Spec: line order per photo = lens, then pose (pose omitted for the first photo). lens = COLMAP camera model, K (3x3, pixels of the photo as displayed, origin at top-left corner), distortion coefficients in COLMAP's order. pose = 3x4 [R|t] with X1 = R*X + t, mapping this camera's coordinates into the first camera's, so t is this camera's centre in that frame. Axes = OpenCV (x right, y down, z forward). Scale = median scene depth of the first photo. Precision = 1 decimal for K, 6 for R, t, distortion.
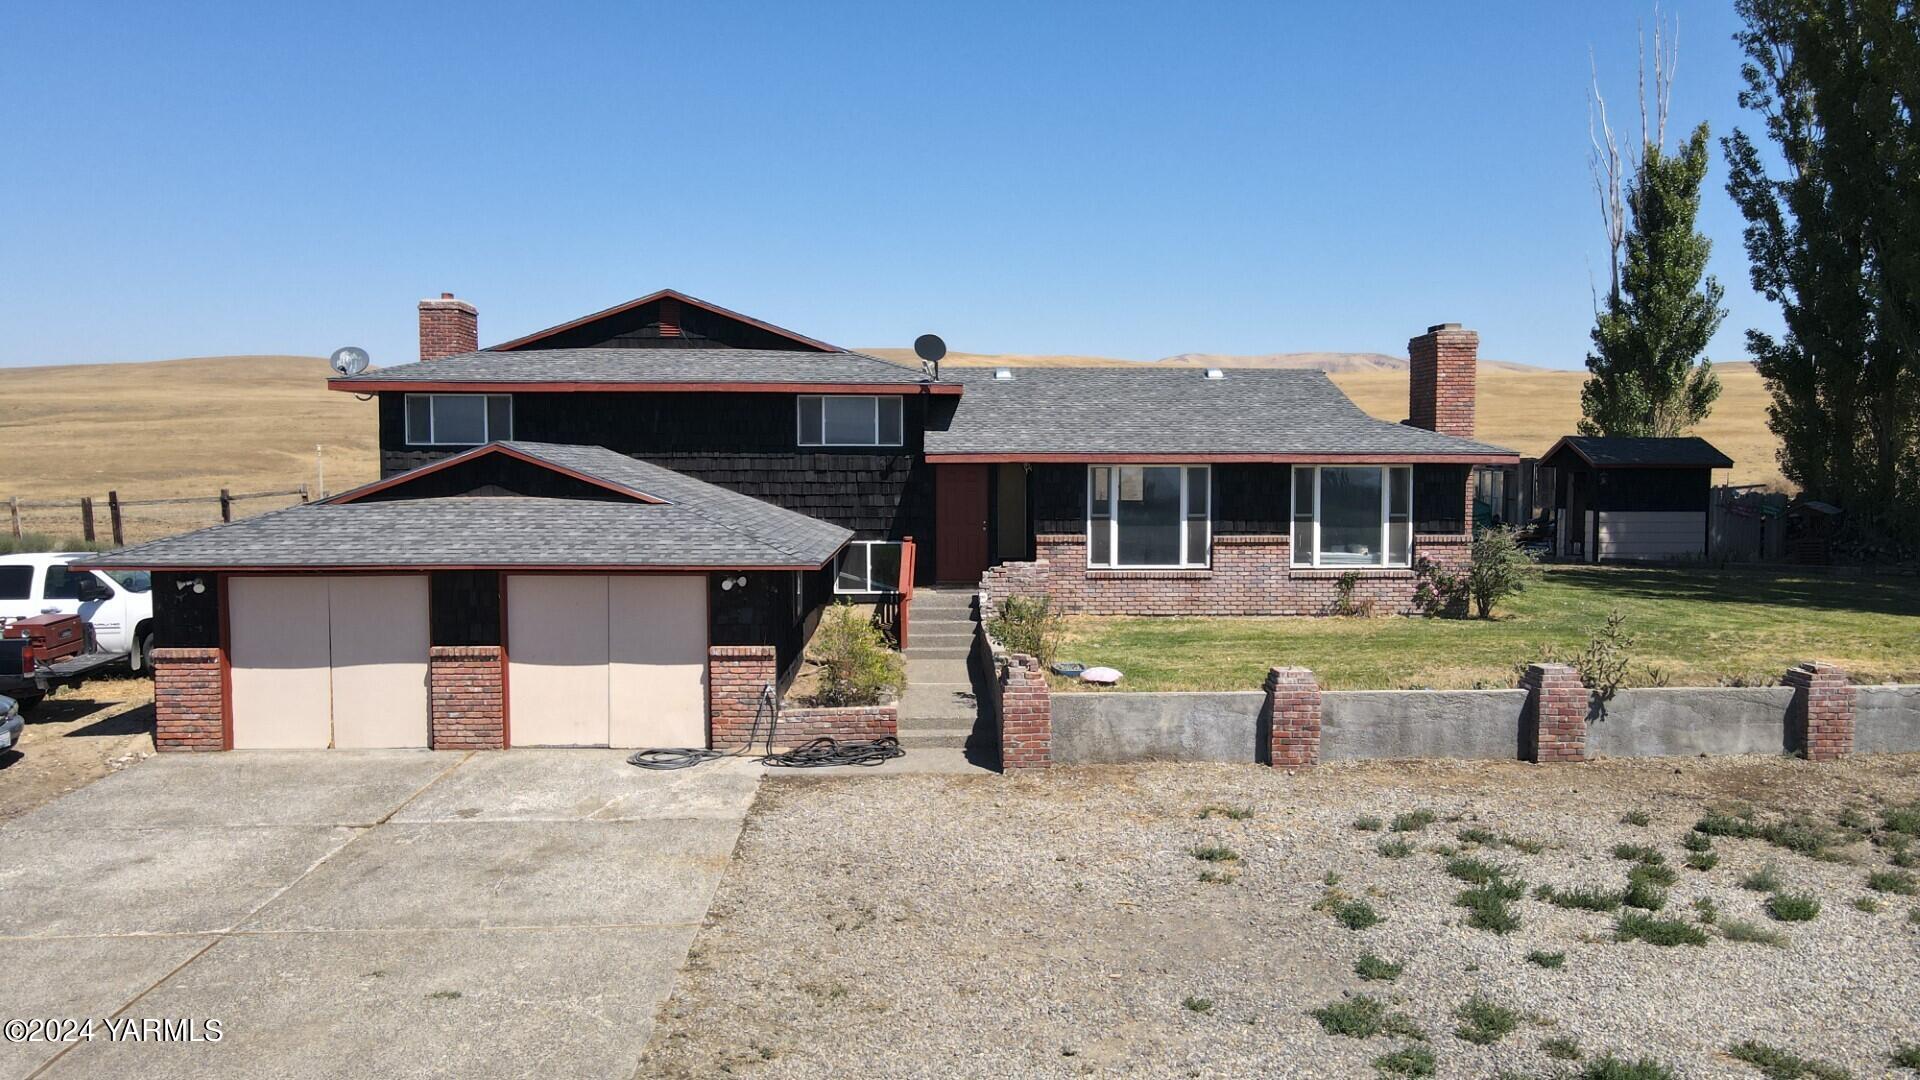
lens RADIAL K [[1415.8, 0, 963.8], [0, 1415.8, 542.3], [0, 0, 1]] dist [-0.003832, 0.033023]
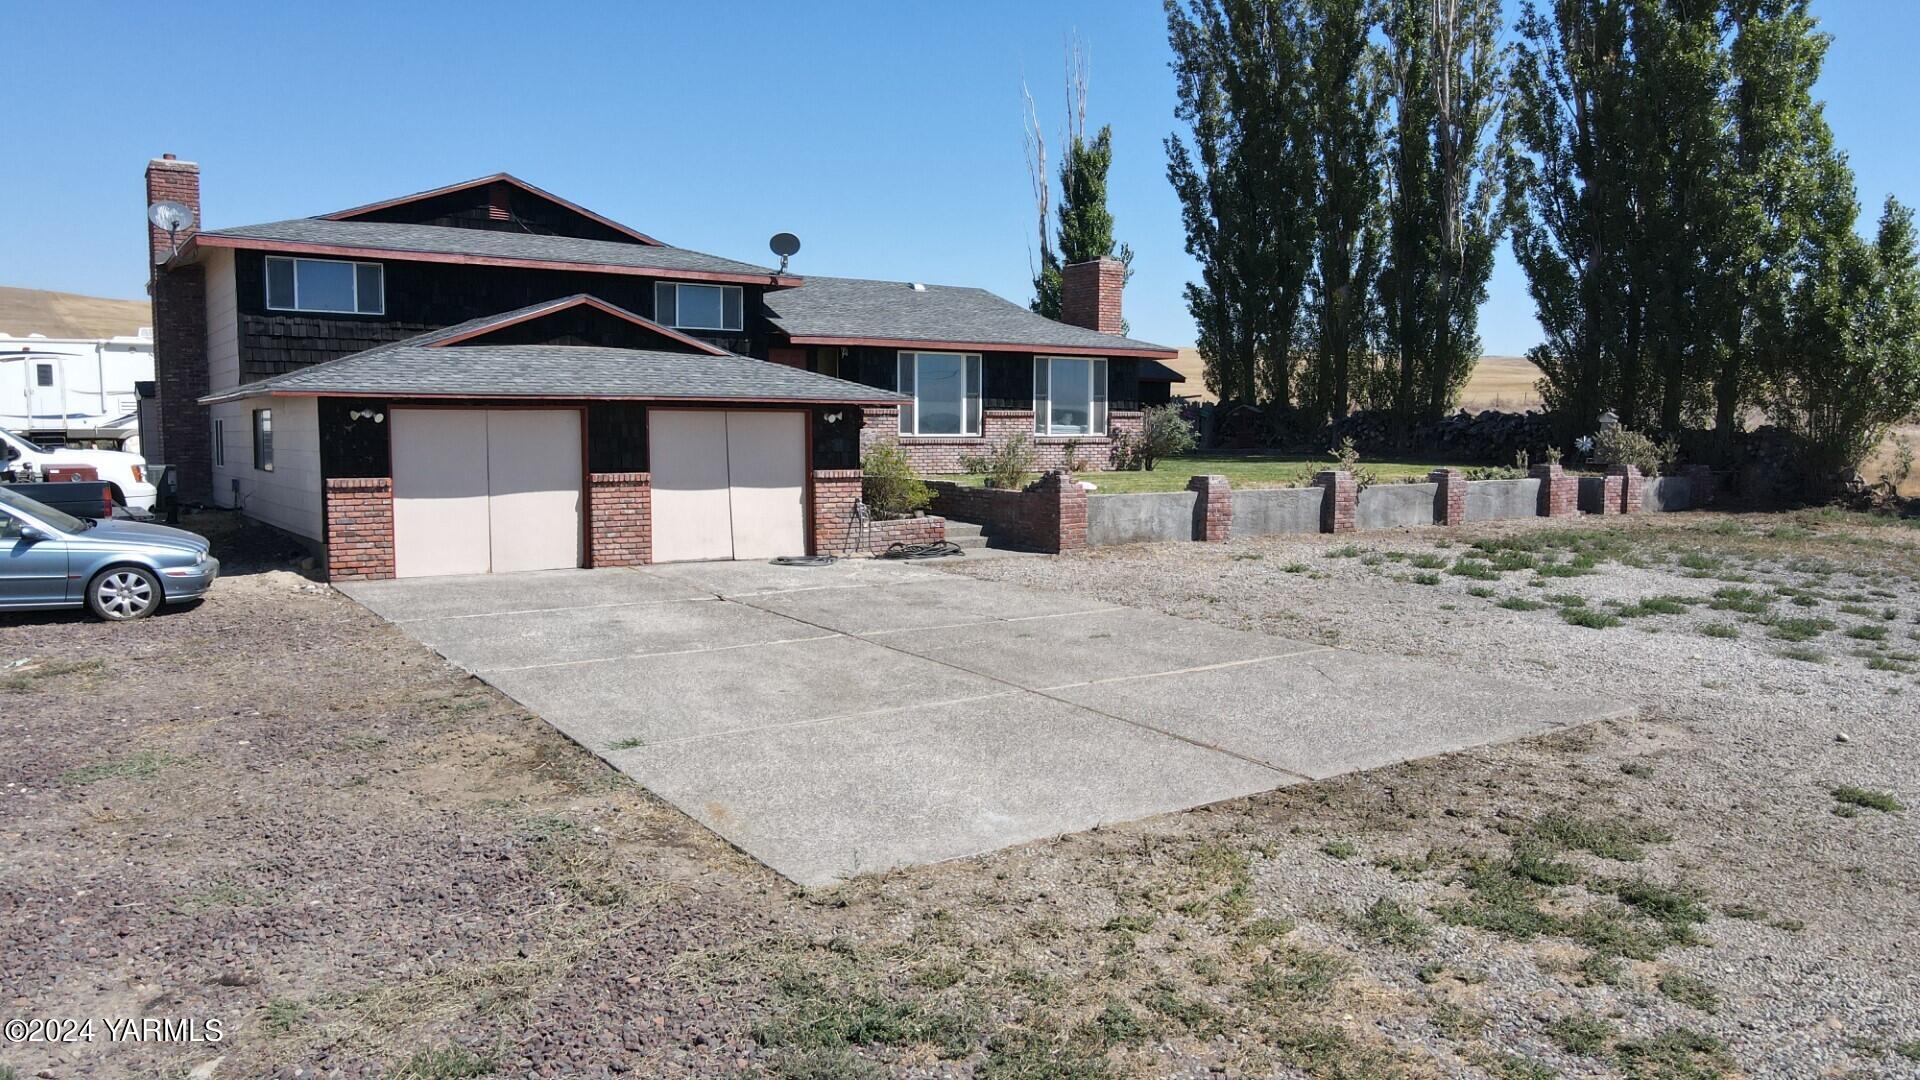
lens RADIAL K [[1415.8, 0, 963.5], [0, 1415.8, 528.7], [0, 0, 1]] dist [-0.003832, 0.033023]
pose [[0.848652, -0.035951, 0.527729, -0.511324], [0.027396, 0.999336, 0.024023, 0.070233], [-0.528242, -0.005929, 0.849073, -0.064742]]
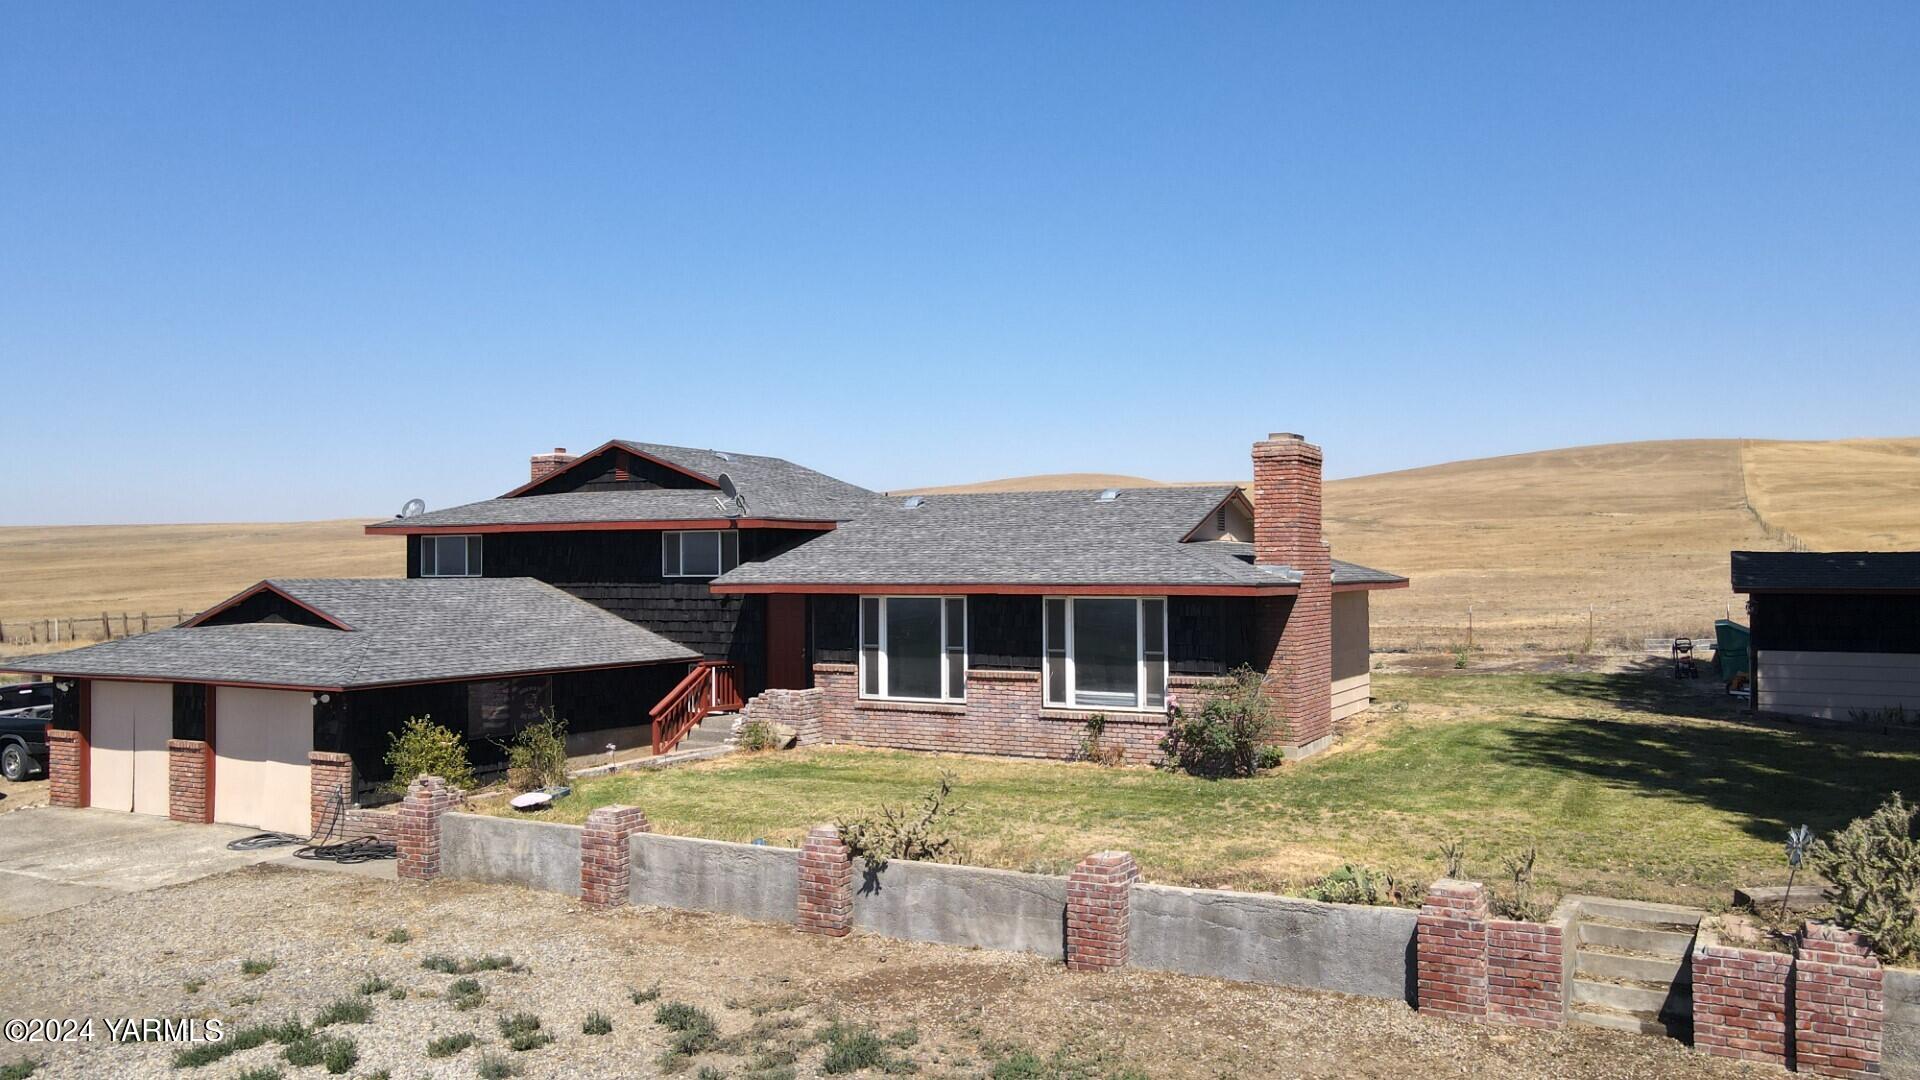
lens RADIAL K [[1415.8, 0, 958.7], [0, 1415.8, 549.8], [0, 0, 1]] dist [-0.003832, 0.033023]
pose [[0.861891, -0.011797, -0.506957, 0.659385], [-0.022778, 0.997820, -0.061946, -0.026144], [0.506582, 0.064938, 0.859743, 0.164706]]
